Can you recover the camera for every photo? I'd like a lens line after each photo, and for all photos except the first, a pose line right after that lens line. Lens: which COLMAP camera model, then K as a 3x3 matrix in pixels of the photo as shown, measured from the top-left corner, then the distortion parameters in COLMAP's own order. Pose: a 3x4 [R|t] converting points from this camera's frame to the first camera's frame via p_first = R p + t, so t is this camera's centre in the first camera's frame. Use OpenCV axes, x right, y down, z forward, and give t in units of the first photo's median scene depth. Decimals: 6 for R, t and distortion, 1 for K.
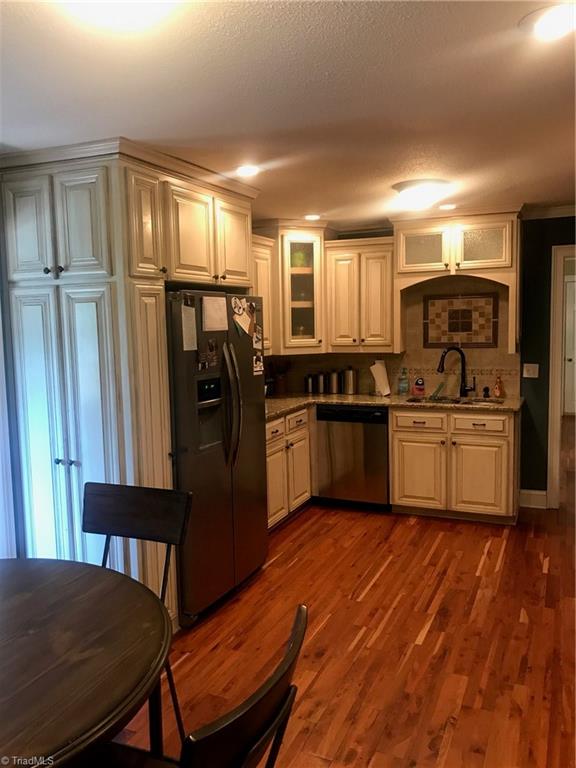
lens RADIAL K [[635.6, 0, 287.4], [0, 635.6, 382.7], [0, 0, 1]] dist [0.034676, 0.005808]
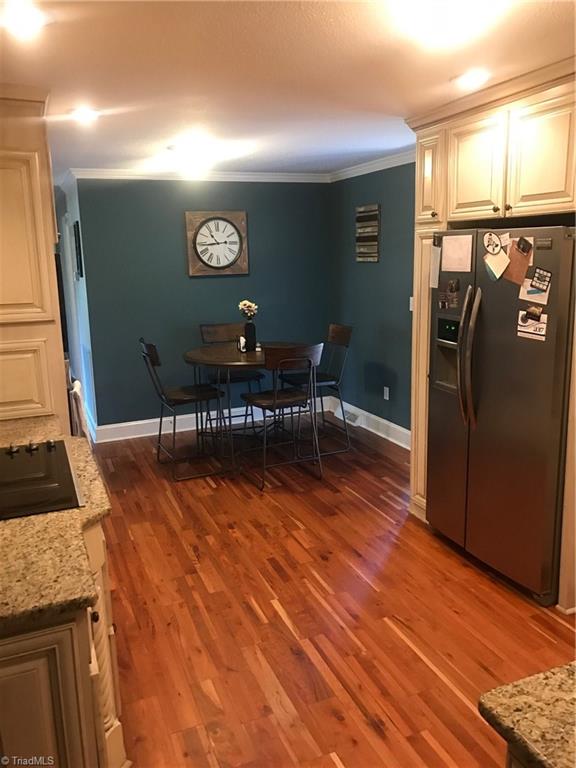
lens RADIAL K [[635.6, 0, 287.9], [0, 635.6, 384.2], [0, 0, 1]] dist [0.034676, 0.005808]
pose [[-0.694413, 0.176906, -0.697492, 0.765001], [-0.040809, 0.958067, 0.283625, -0.181235], [0.718419, 0.225417, -0.658074, 1.486250]]
